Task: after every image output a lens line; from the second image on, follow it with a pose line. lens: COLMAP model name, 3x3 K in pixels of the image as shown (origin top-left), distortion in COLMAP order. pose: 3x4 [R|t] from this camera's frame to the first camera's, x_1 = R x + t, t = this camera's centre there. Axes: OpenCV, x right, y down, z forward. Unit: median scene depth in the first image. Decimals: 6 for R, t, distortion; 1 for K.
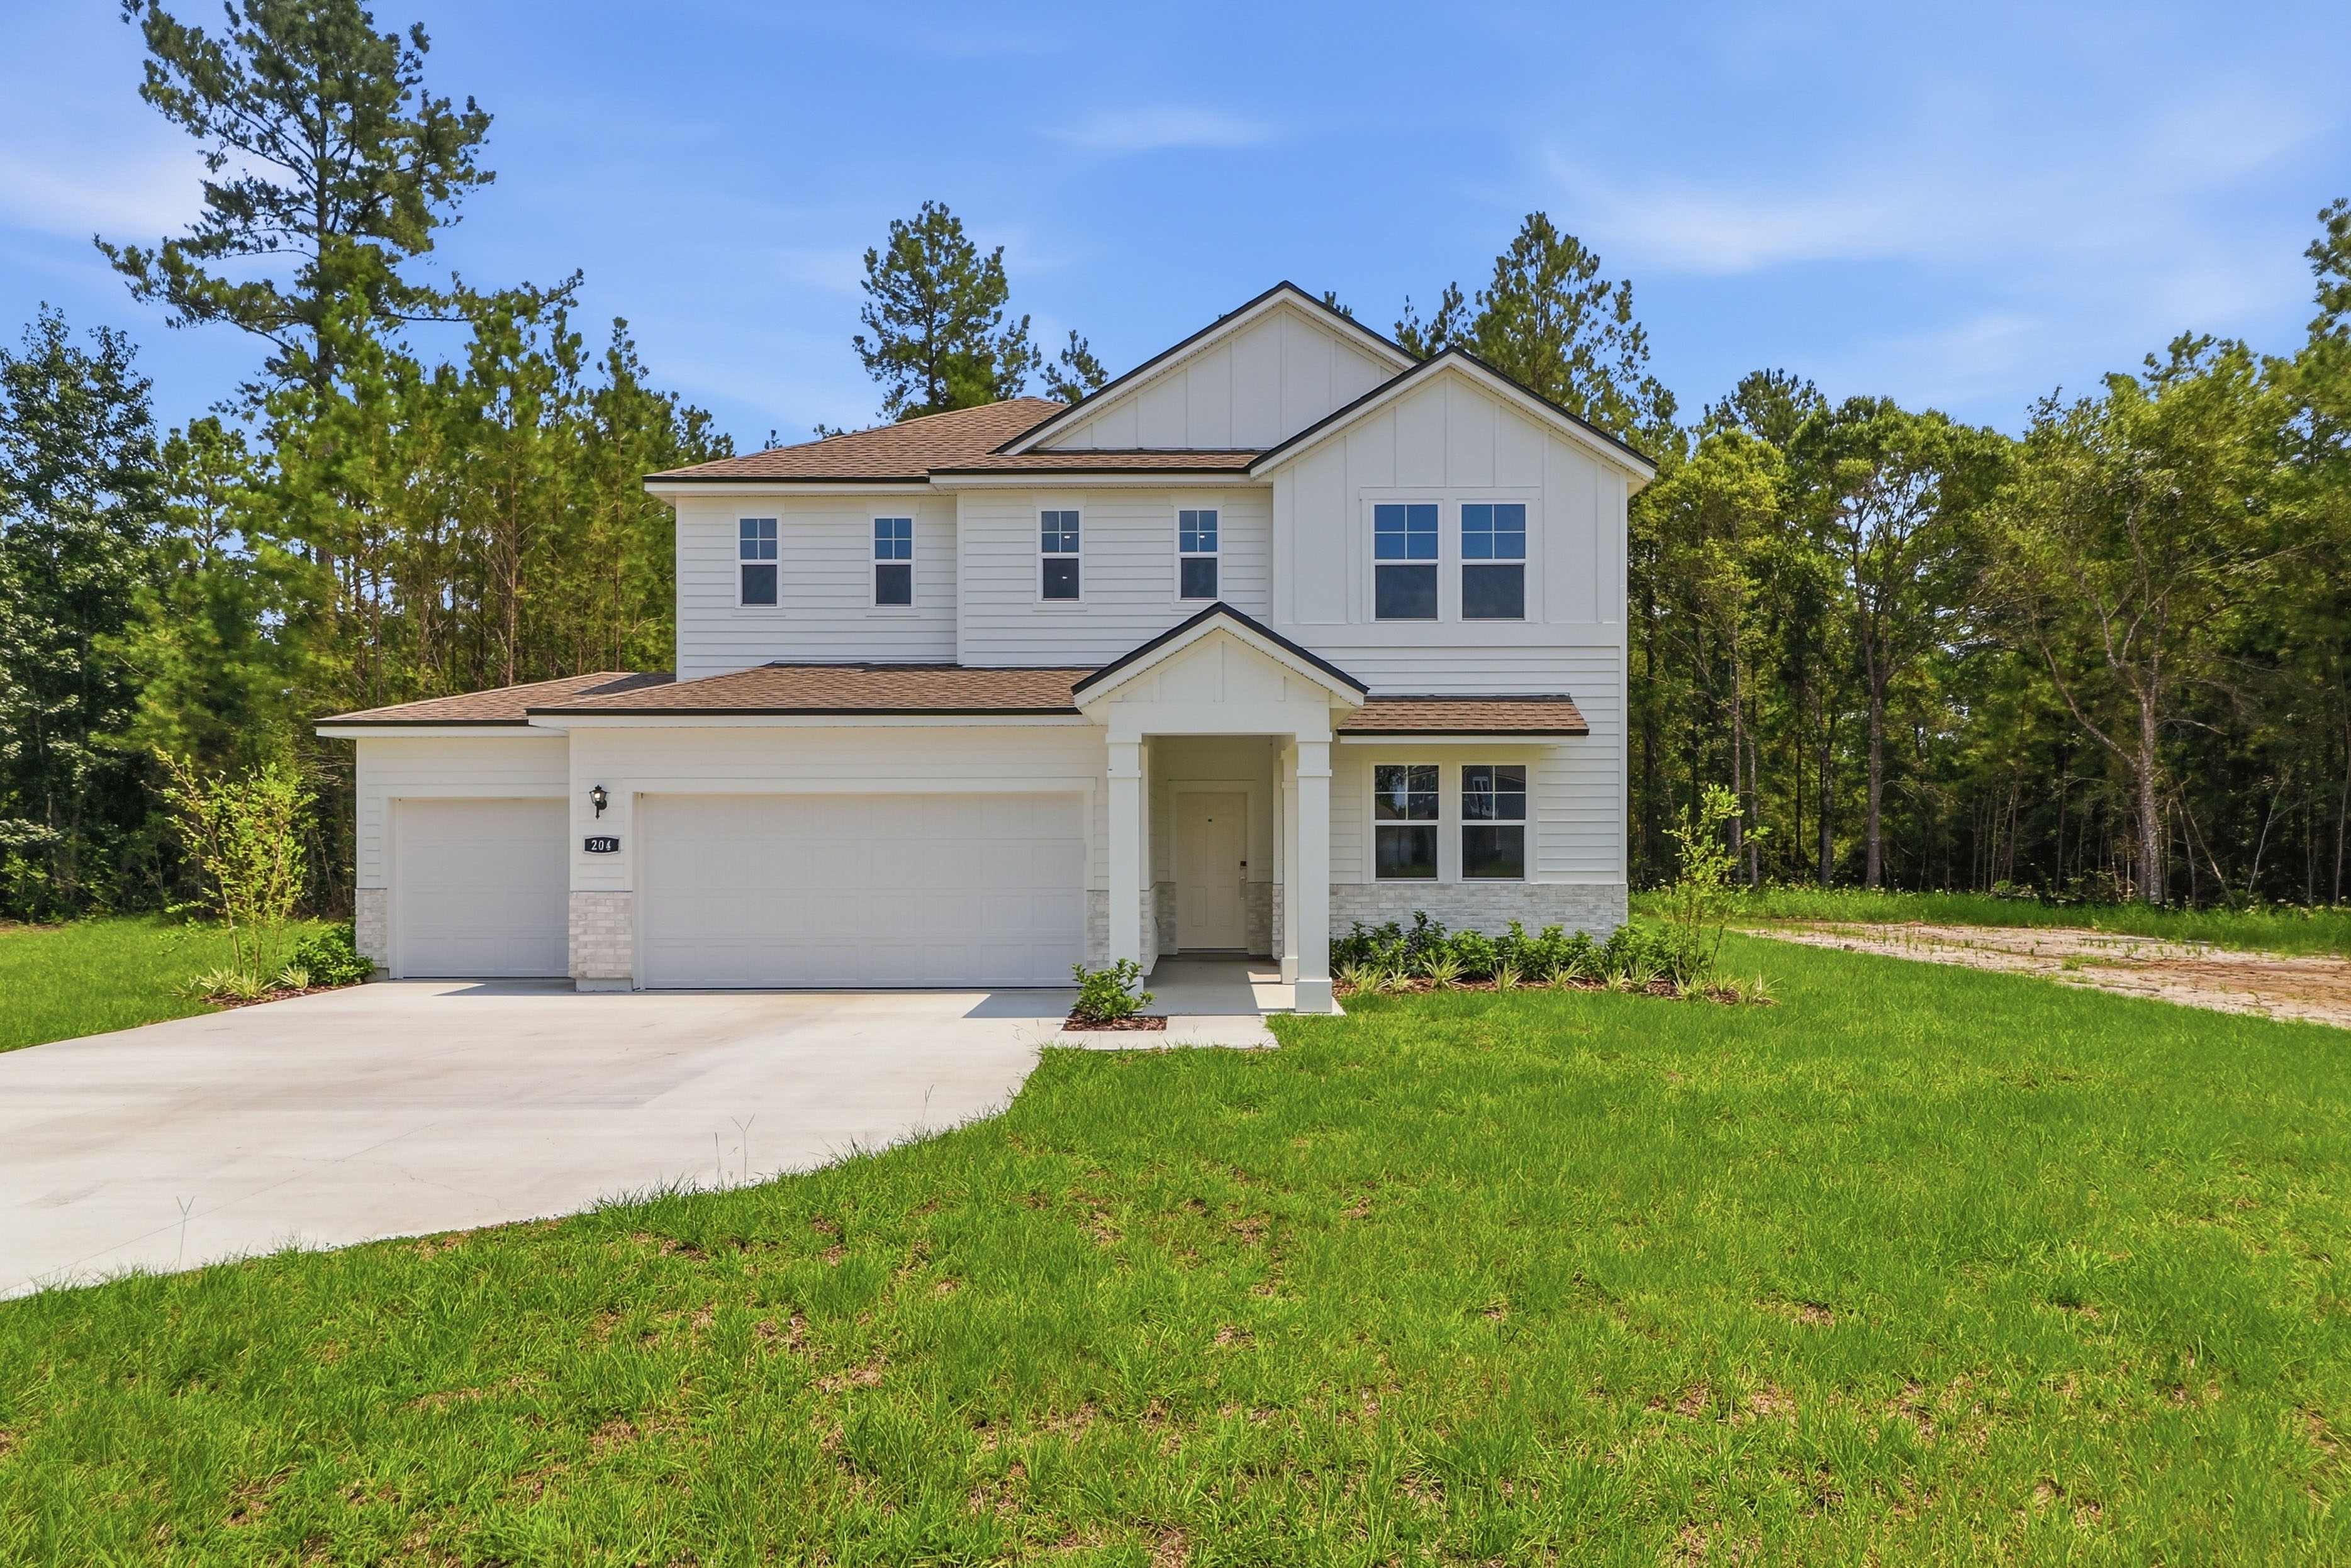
lens RADIAL K [[1261.0, 0, 1172.0], [0, 1261.0, 783.0], [0, 0, 1]] dist [0.004951, -0.004741]
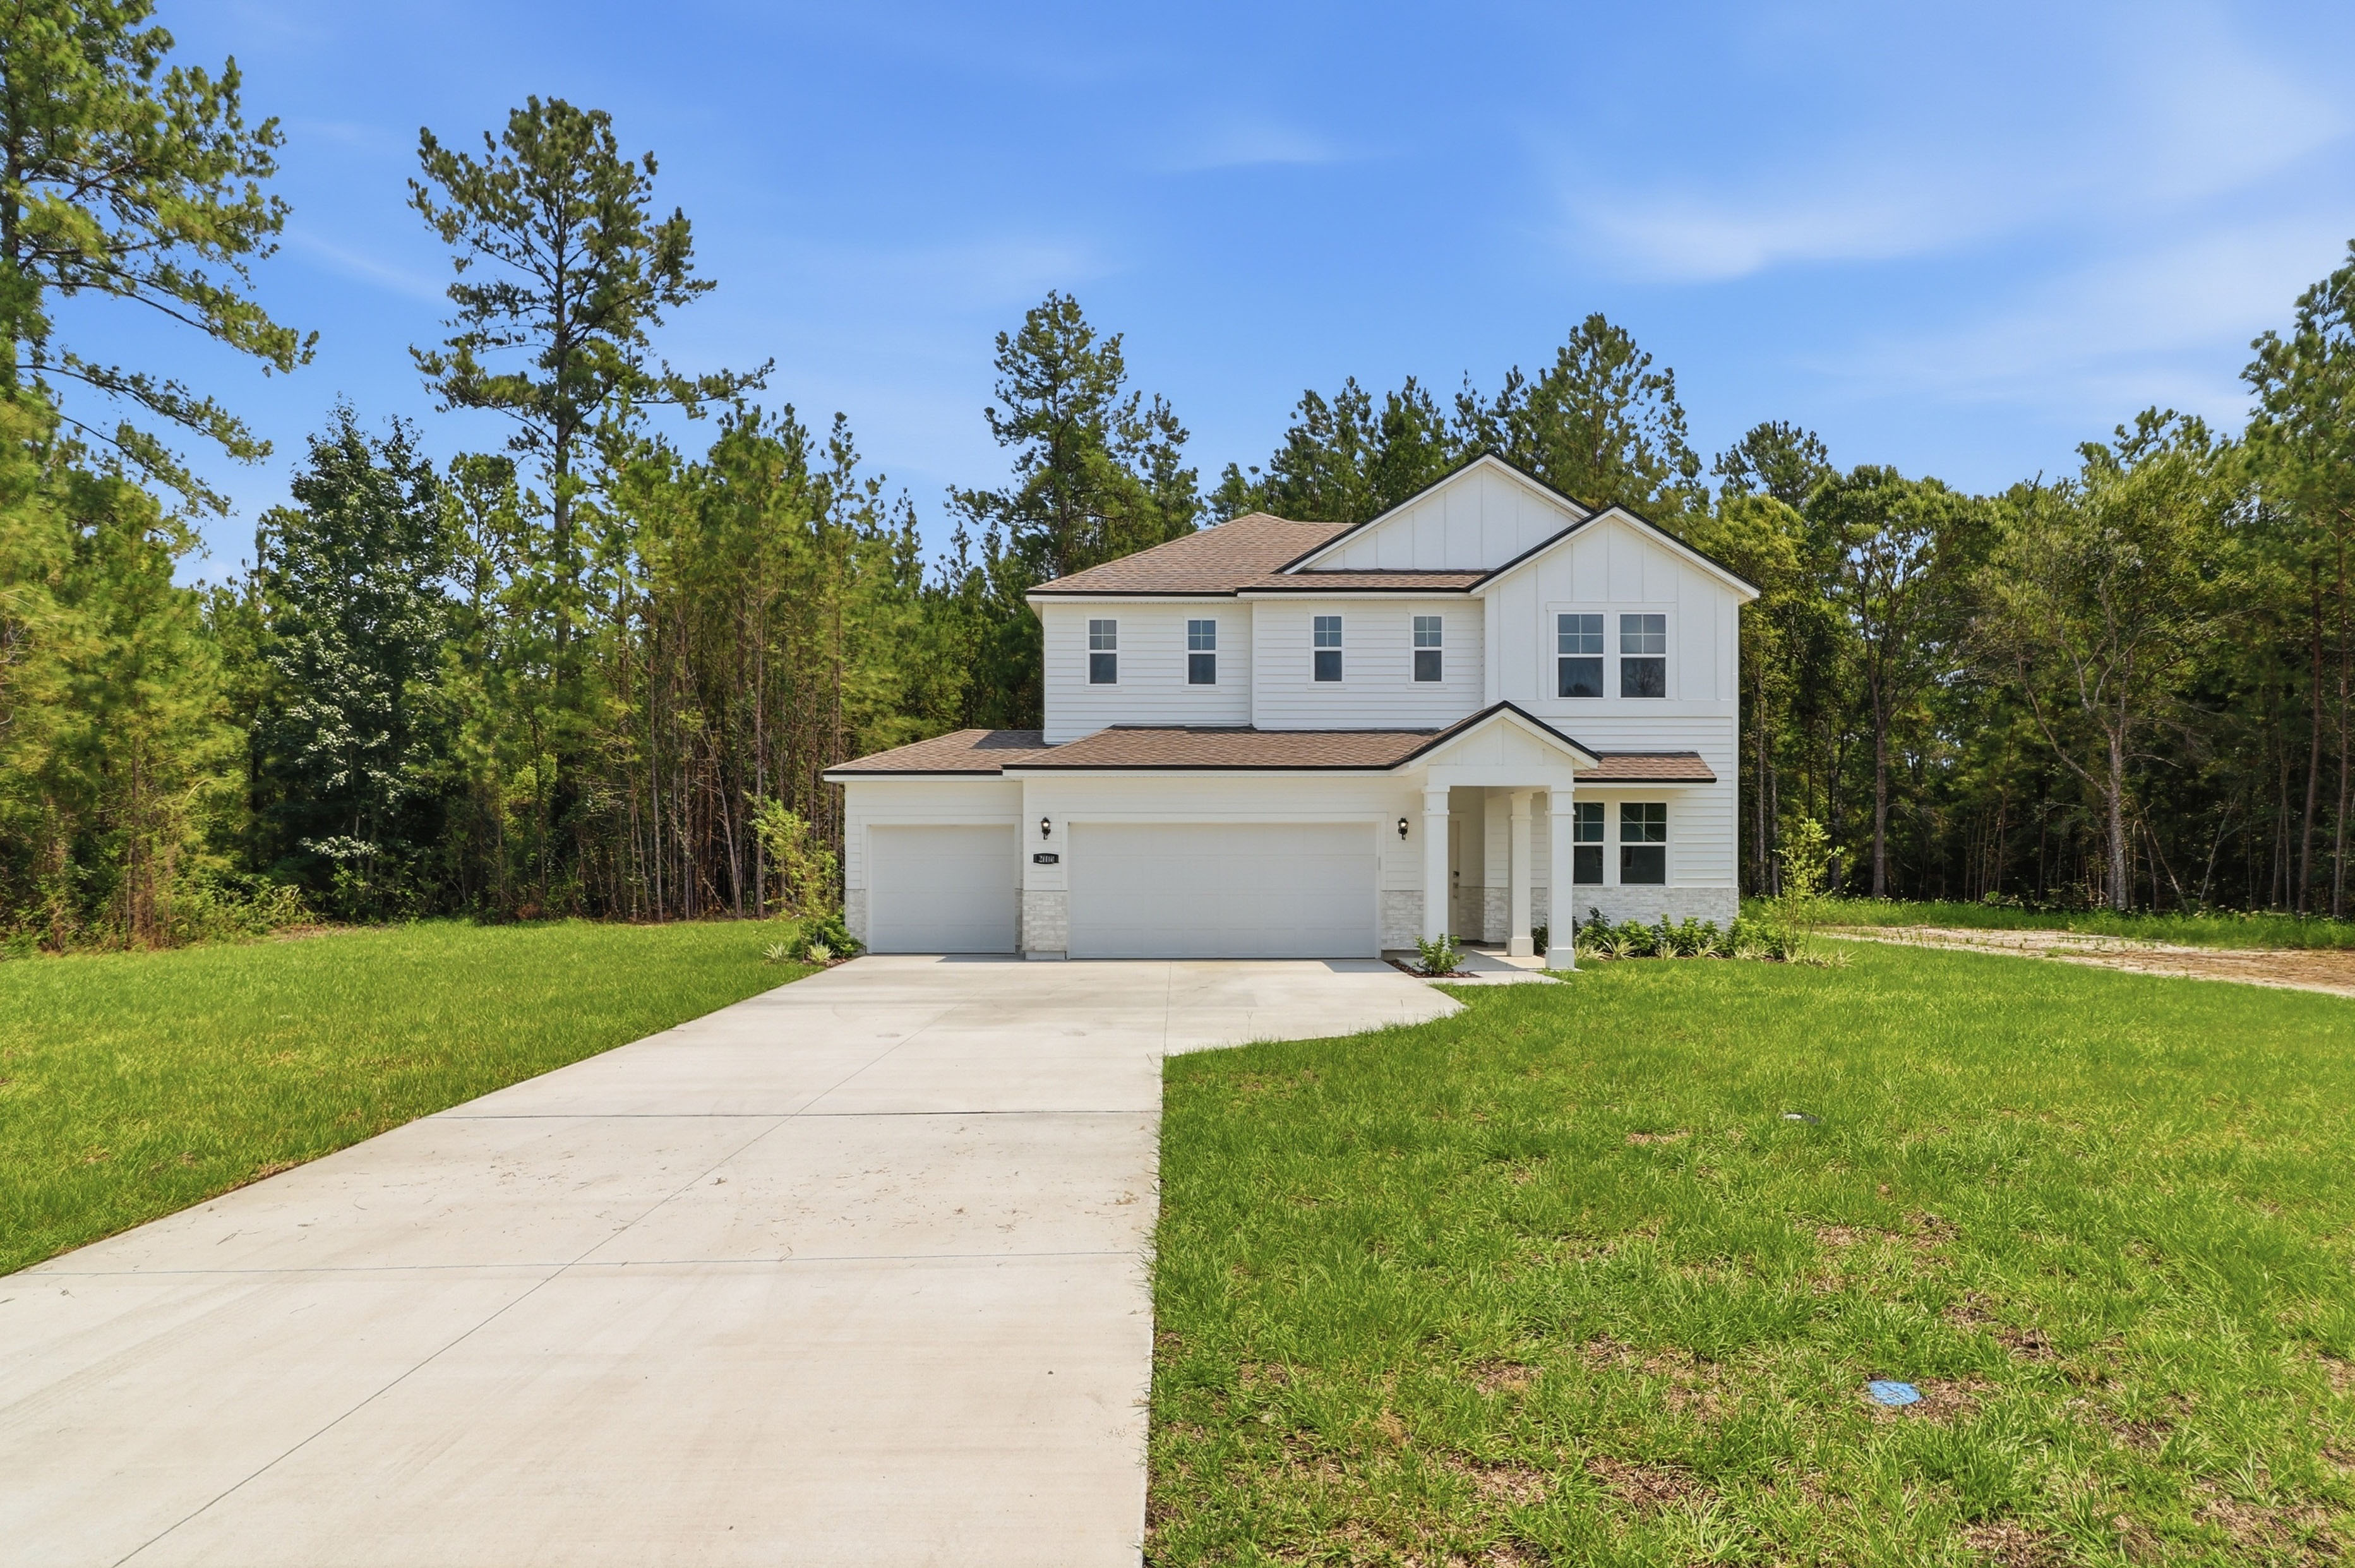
lens RADIAL K [[1263.3, 0, 1183.7], [0, 1263.3, 795.5], [0, 0, 1]] dist [0.004951, -0.004741]
pose [[0.999823, 0.002571, 0.018628, -0.127938], [-0.002539, 0.999995, -0.001766, -0.008347], [-0.018633, 0.001719, 0.999825, -0.176386]]
